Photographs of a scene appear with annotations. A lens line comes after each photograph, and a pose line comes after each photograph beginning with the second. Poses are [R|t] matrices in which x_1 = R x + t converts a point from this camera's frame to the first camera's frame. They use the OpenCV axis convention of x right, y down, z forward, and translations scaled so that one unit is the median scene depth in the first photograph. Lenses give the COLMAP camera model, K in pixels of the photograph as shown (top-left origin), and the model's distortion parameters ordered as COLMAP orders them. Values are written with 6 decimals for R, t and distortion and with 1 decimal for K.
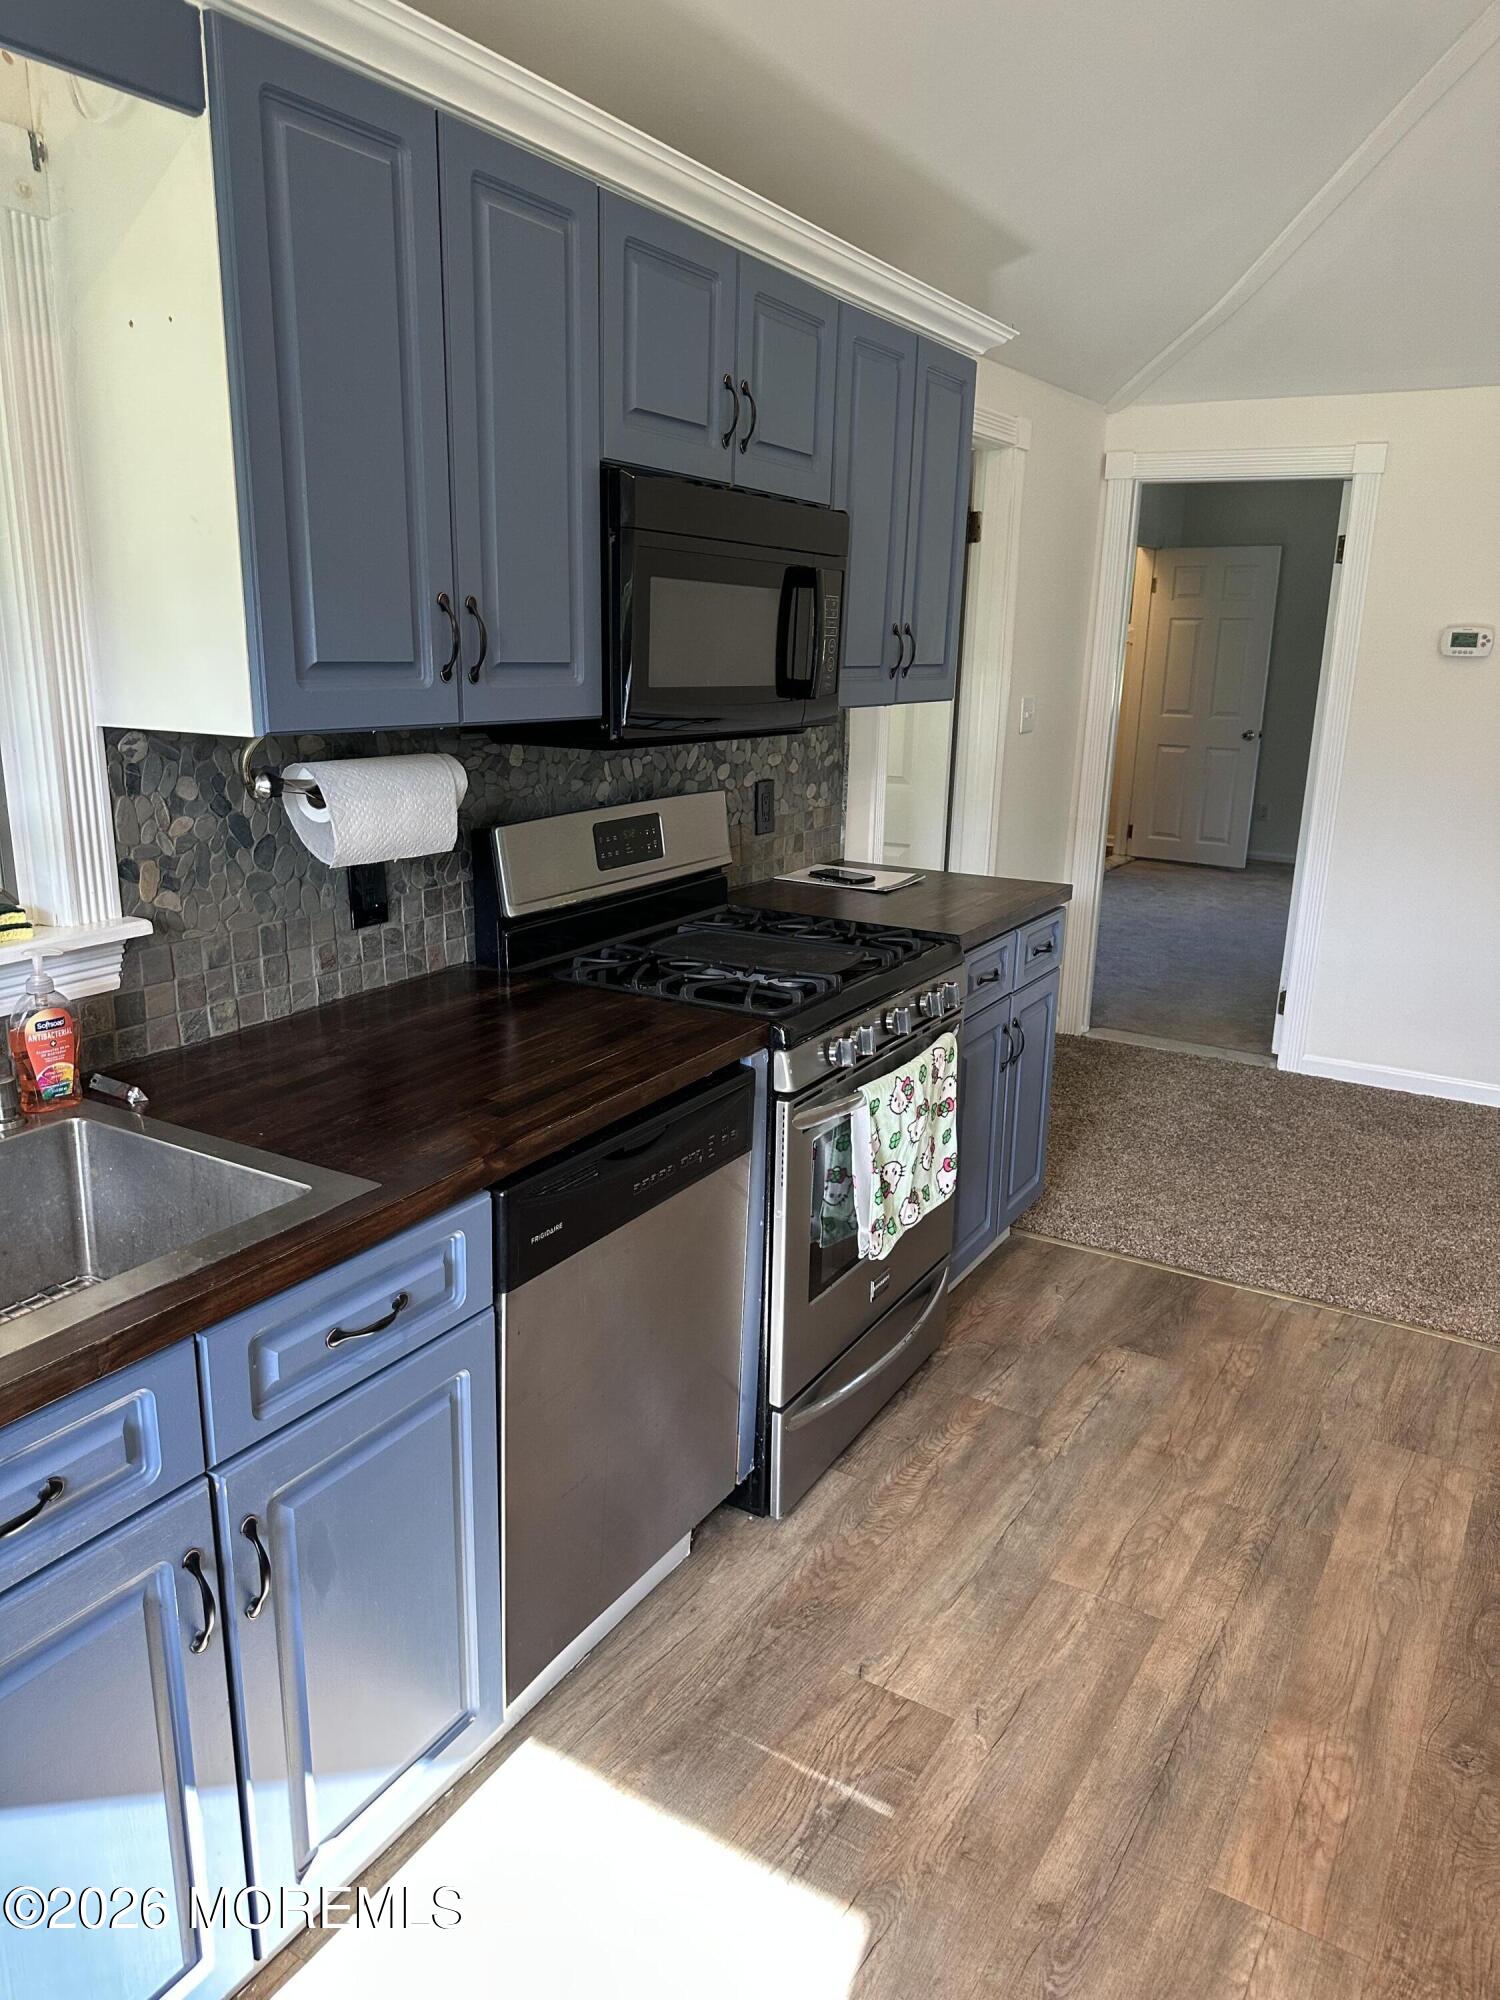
lens RADIAL K [[1393.2, 0, 739.0], [0, 1393.2, 1013.3], [0, 0, 1]] dist [0.047687, -0.071777]
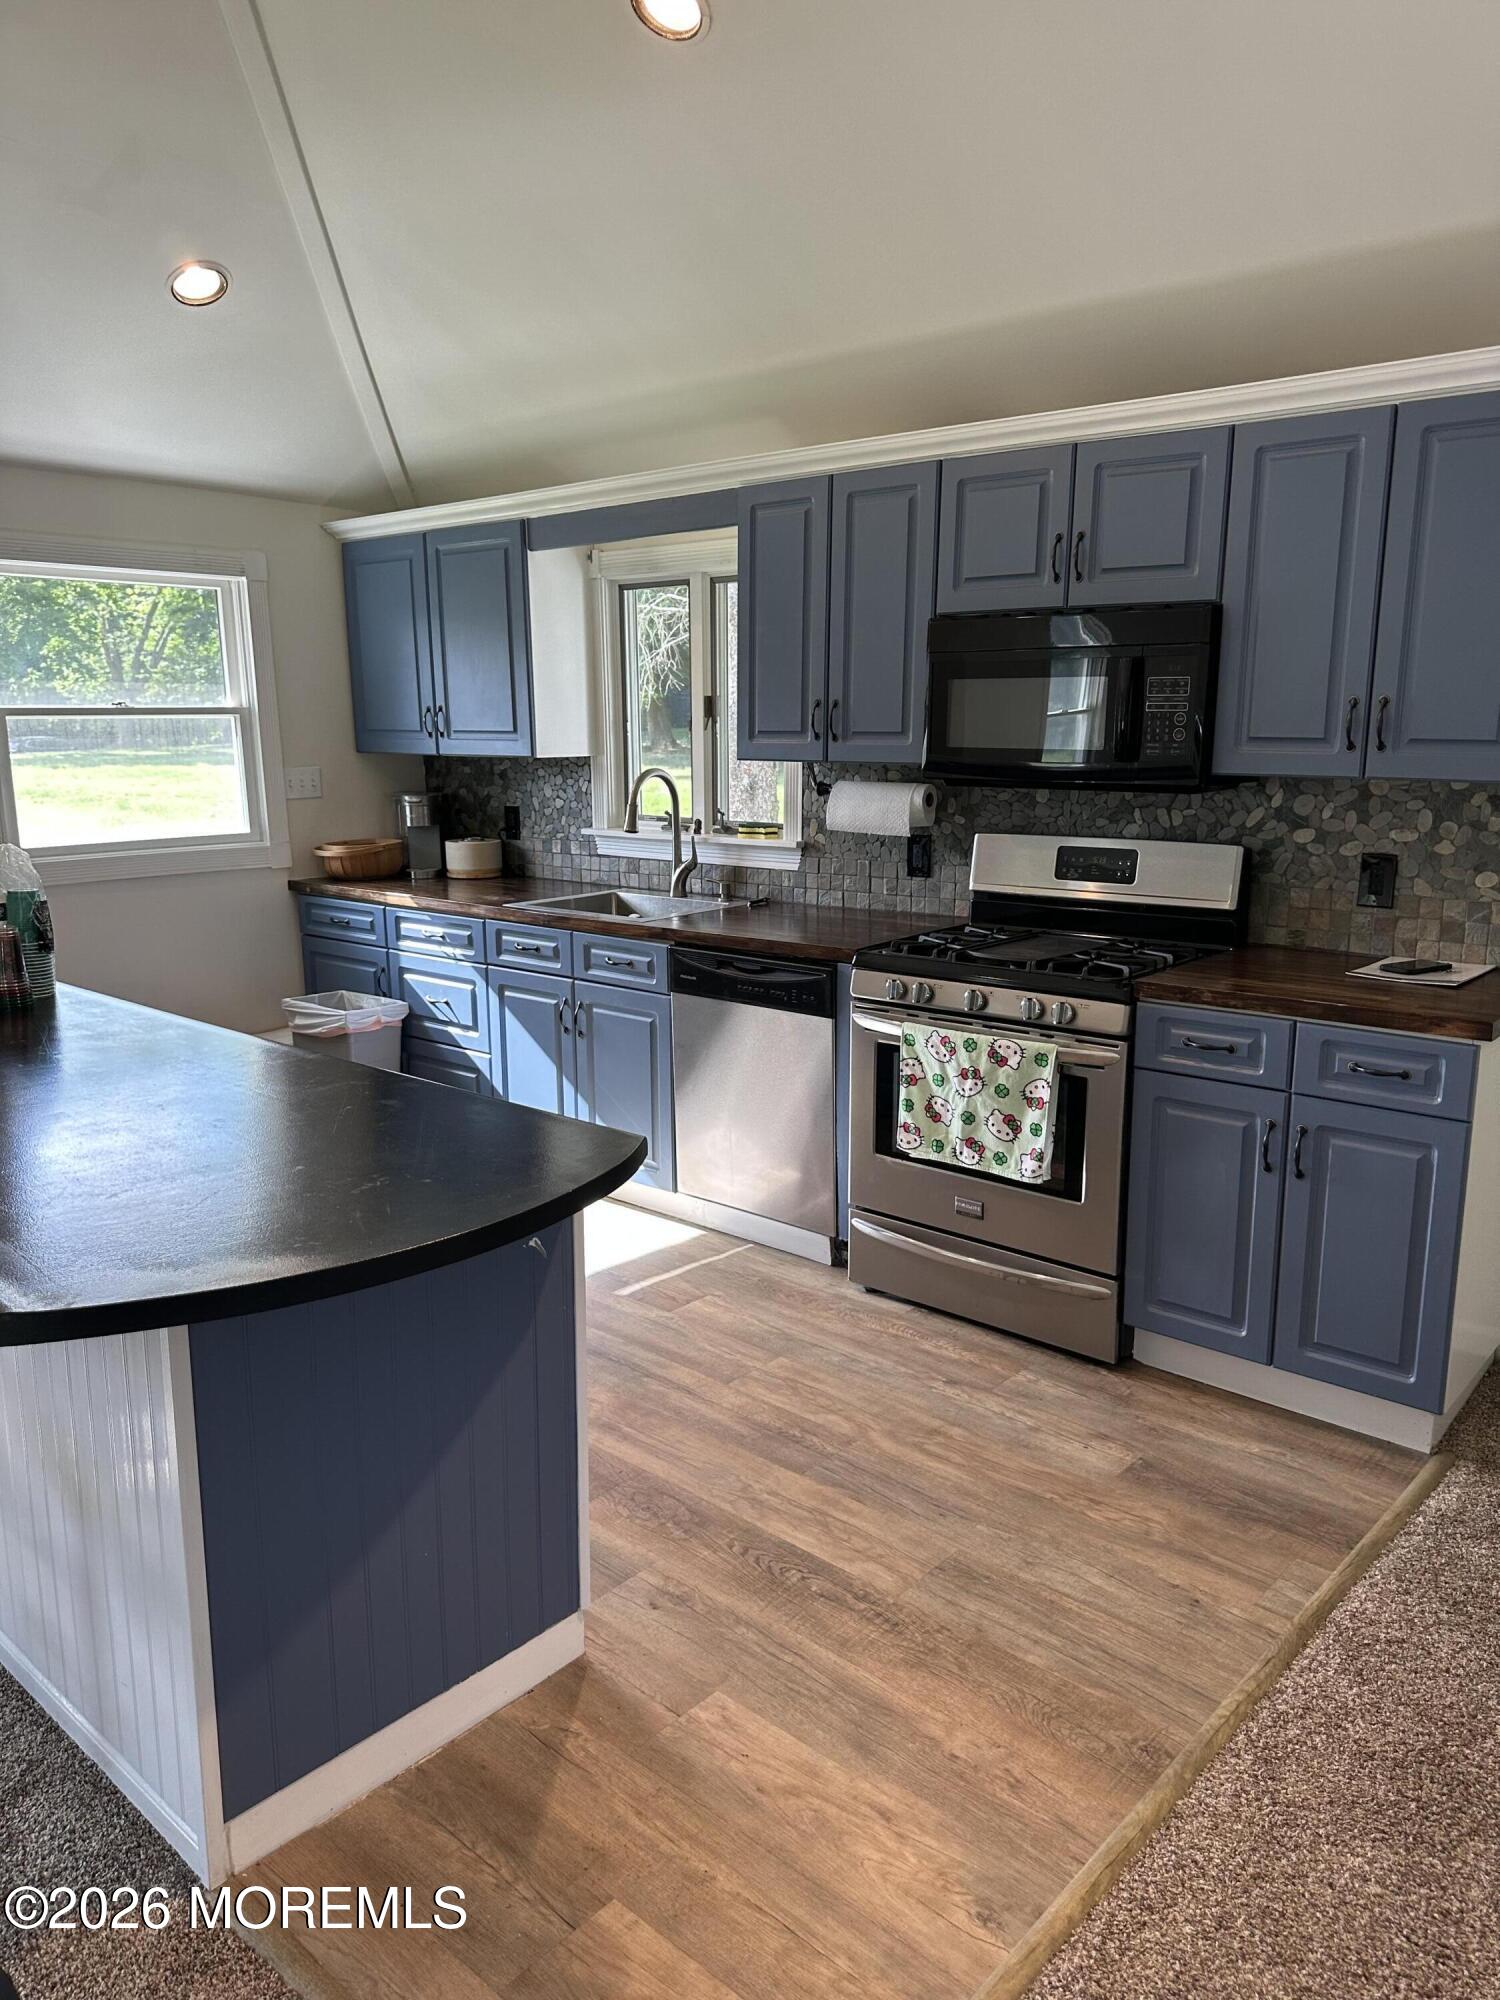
lens RADIAL K [[1393.2, 0, 735.2], [0, 1393.2, 1004.5], [0, 0, 1]] dist [0.047687, -0.071777]
pose [[-0.175305, 0.171318, -0.969494, 1.582661], [-0.261082, 0.941396, 0.213563, -0.233237], [0.949265, 0.290556, -0.120303, 1.045866]]
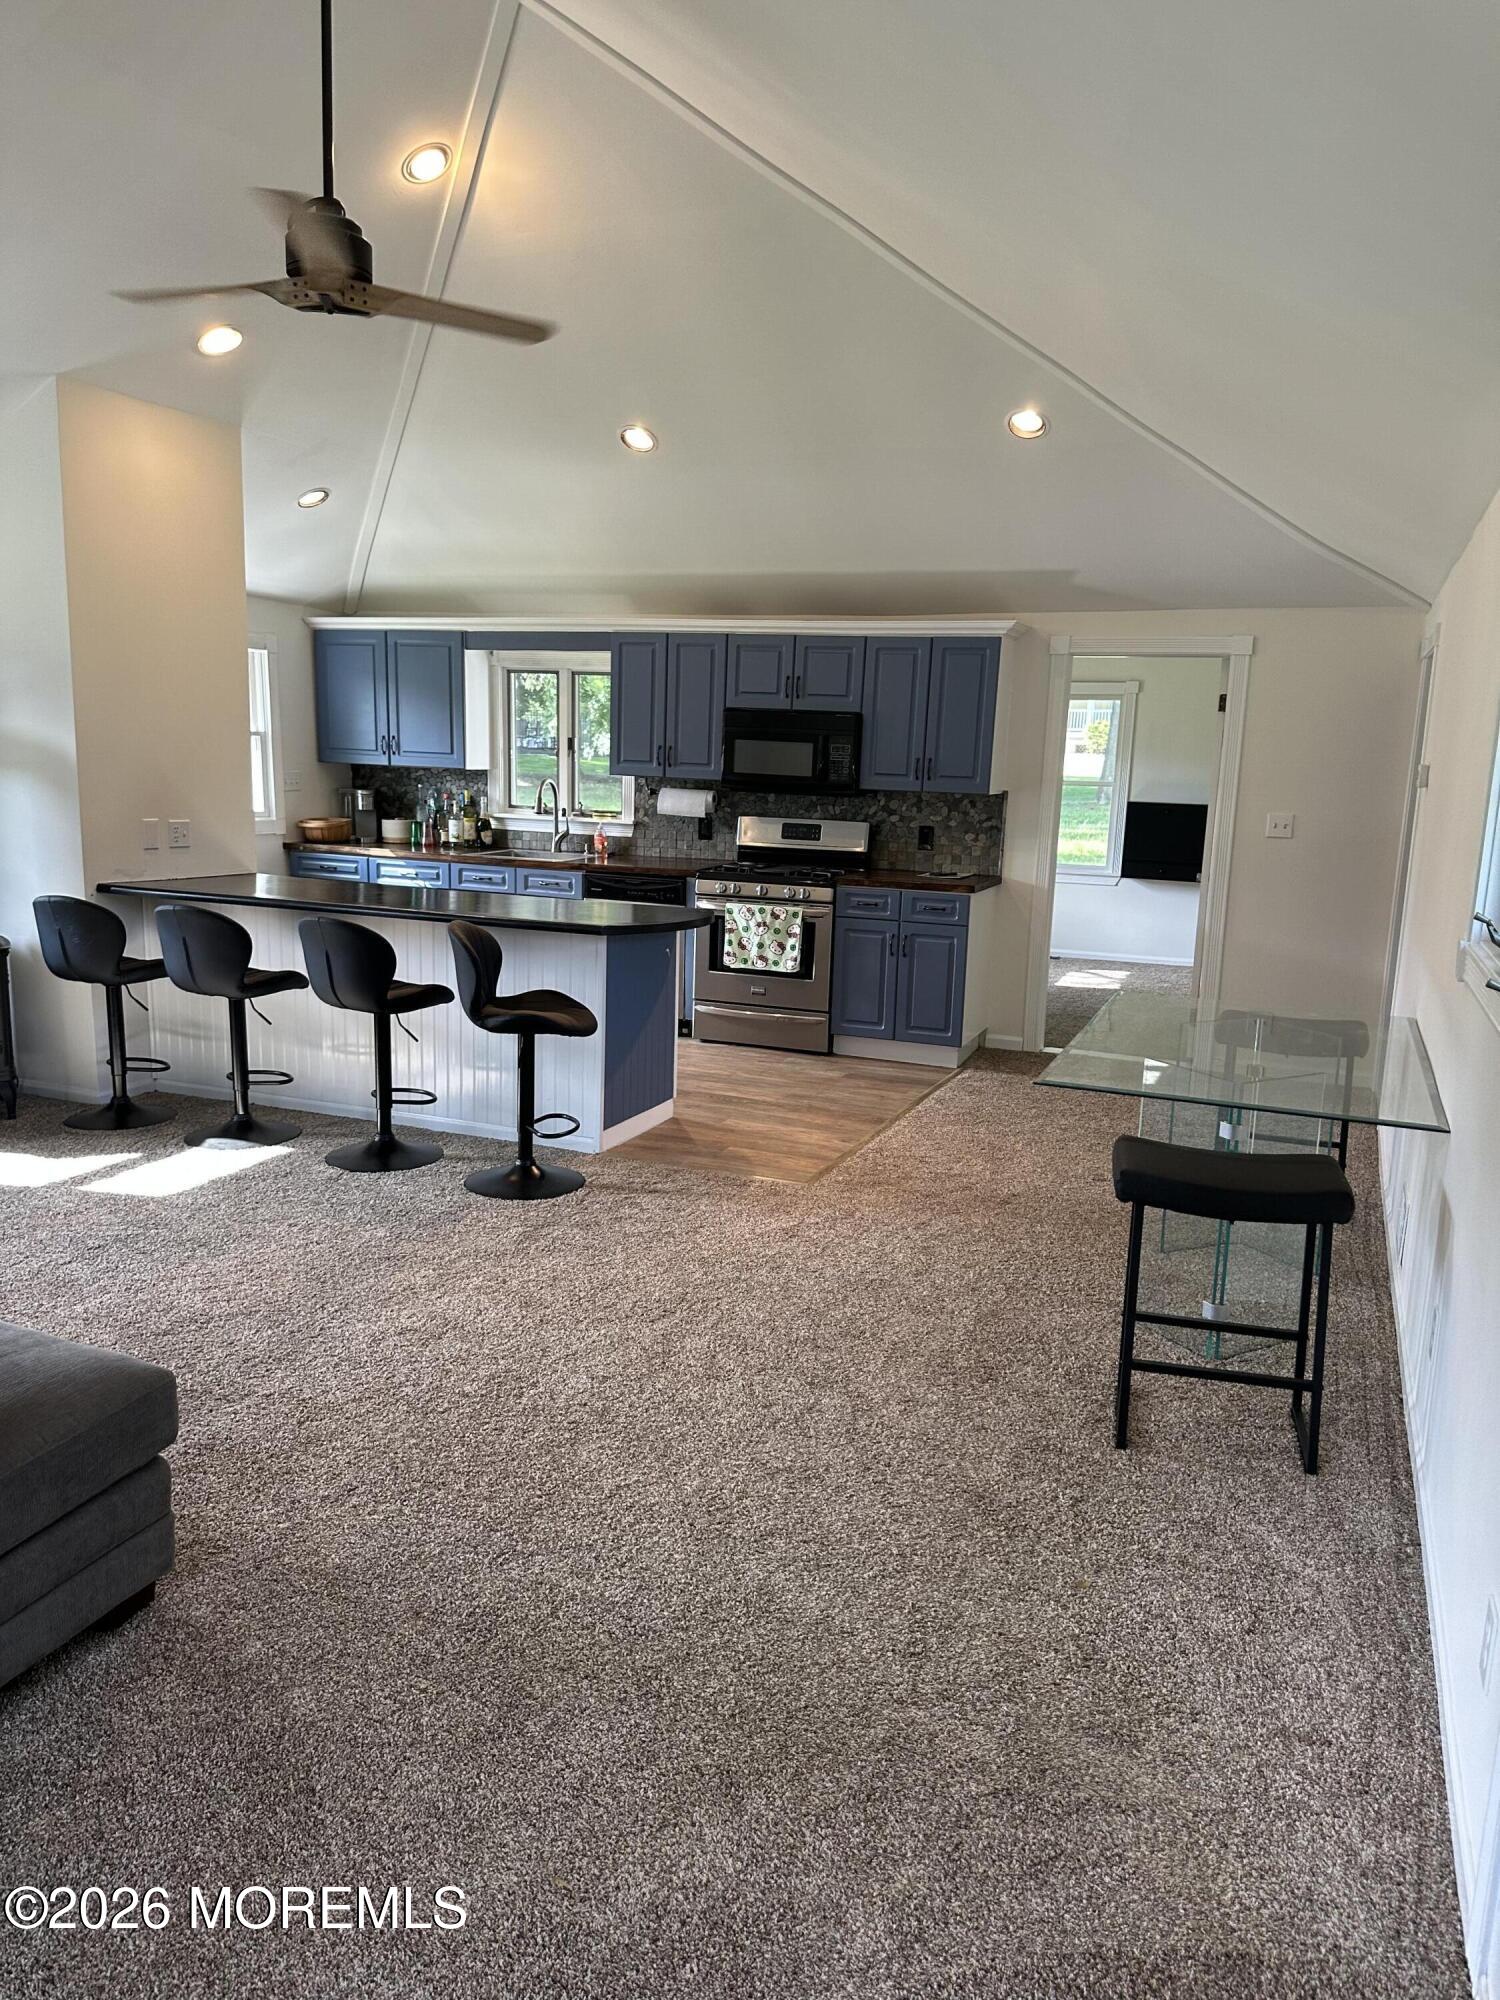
lens RADIAL K [[1393.2, 0, 768.5], [0, 1393.2, 1008.2], [0, 0, 1]] dist [0.047687, -0.071777]
pose [[0.175298, 0.161540, -0.971172, 3.215188], [-0.288596, 0.951545, 0.106183, -0.077595], [0.941267, 0.261663, 0.213423, 0.522264]]
